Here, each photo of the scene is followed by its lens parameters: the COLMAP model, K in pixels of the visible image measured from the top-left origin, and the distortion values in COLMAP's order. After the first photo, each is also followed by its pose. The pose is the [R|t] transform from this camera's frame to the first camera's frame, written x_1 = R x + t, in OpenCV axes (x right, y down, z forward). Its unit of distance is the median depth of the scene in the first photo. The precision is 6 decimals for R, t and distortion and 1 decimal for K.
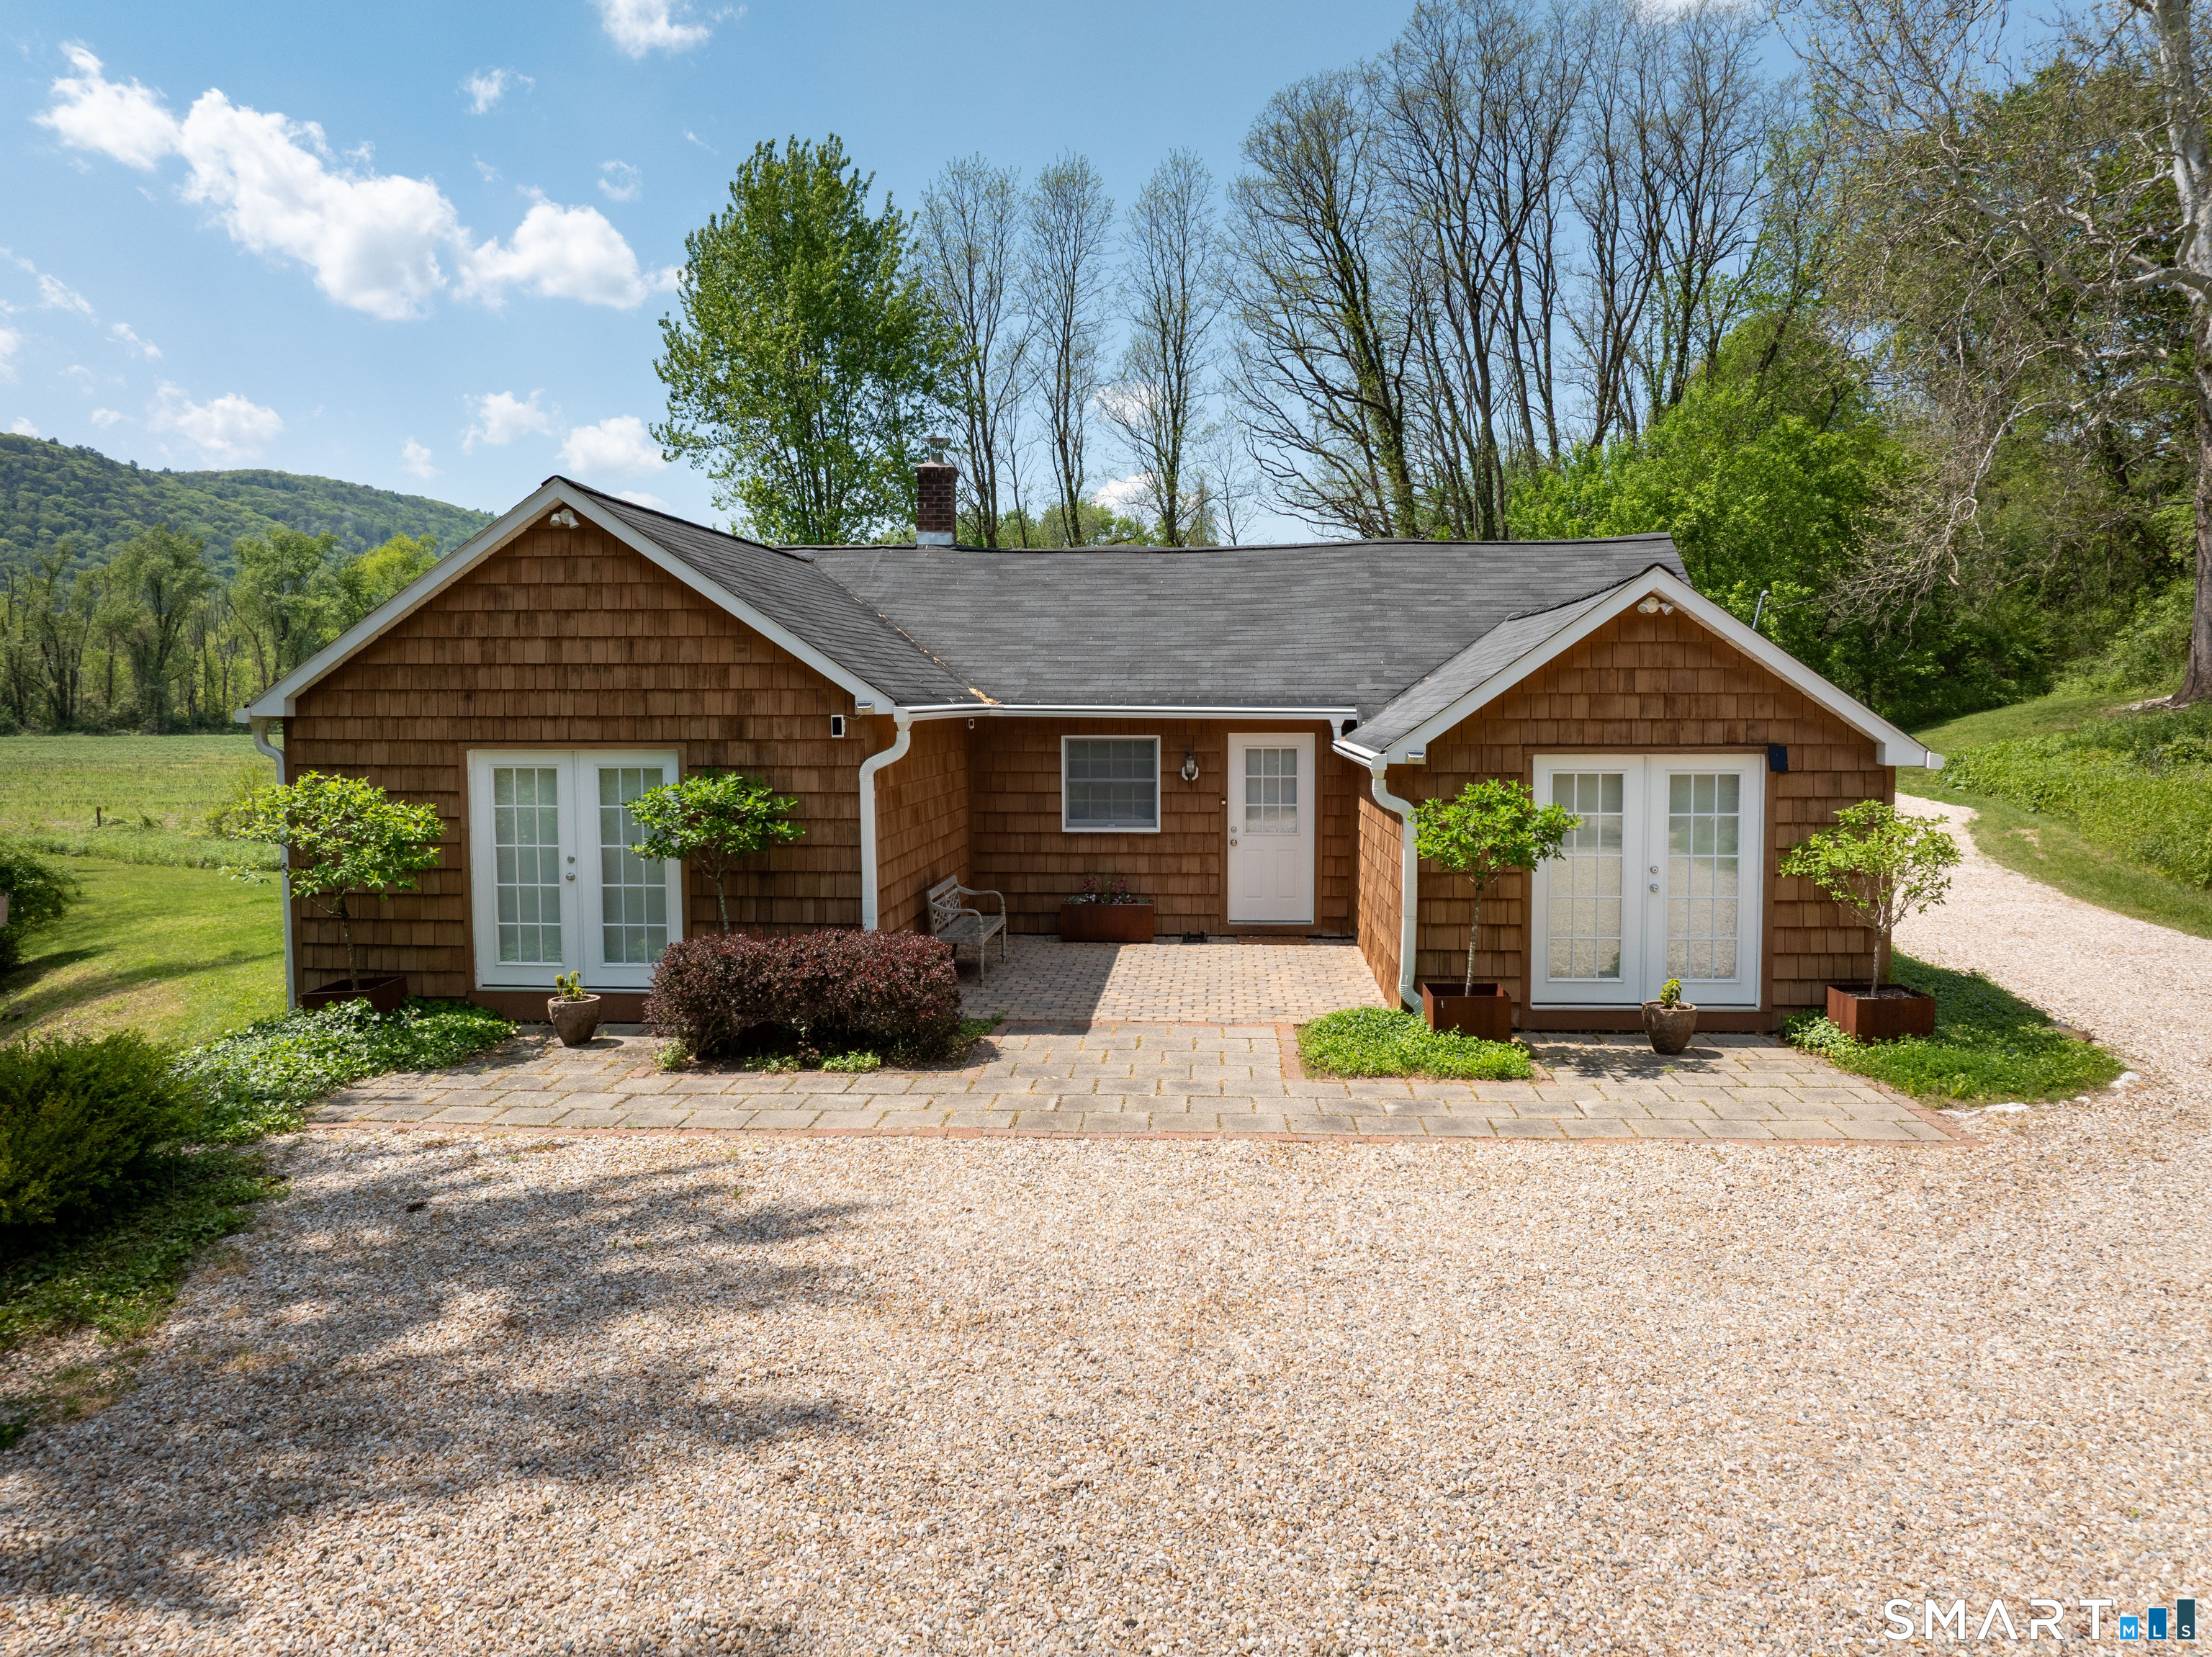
lens RADIAL K [[1603.6, 0, 1111.1], [0, 1603.6, 820.7], [0, 0, 1]] dist [-0.025647, -0.000563]
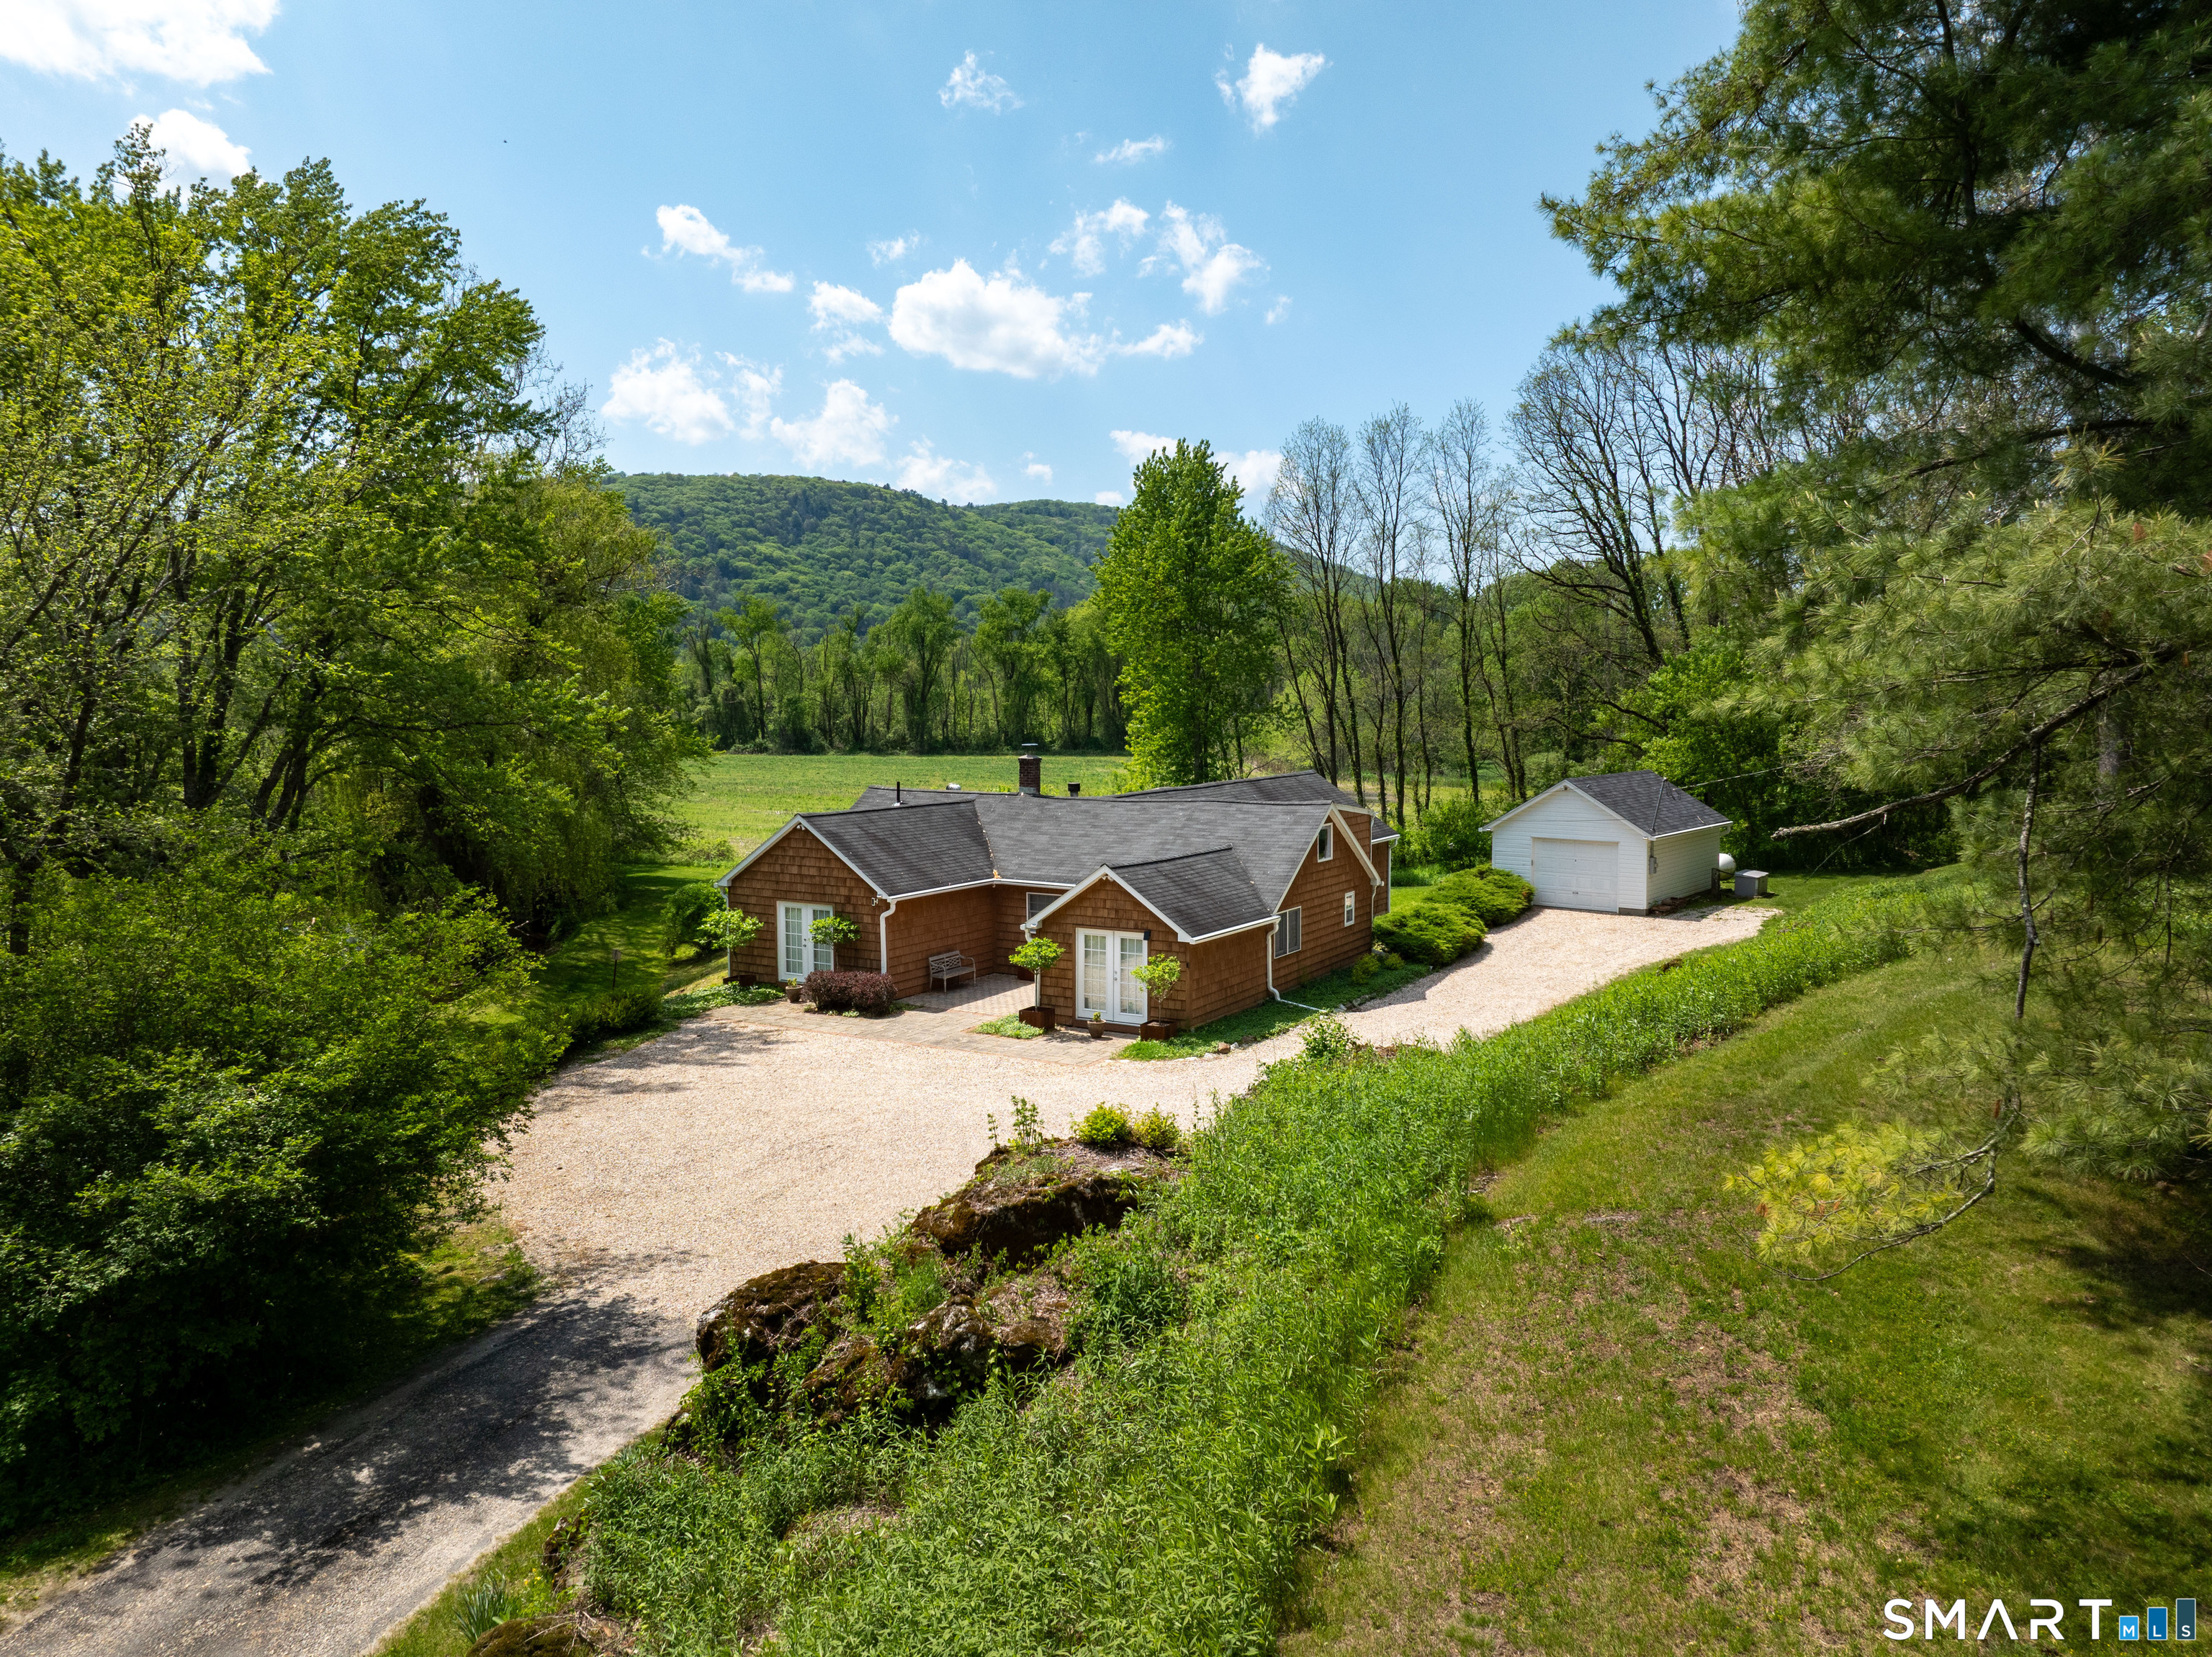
lens RADIAL K [[1603.6, 0, 1095.6], [0, 1603.6, 836.9], [0, 0, 1]] dist [-0.025647, -0.000563]
pose [[0.896158, 0.038436, -0.442067, 0.113994], [-0.032810, 0.999254, 0.020370, -0.019212], [0.442520, -0.003750, 0.896751, -0.111786]]
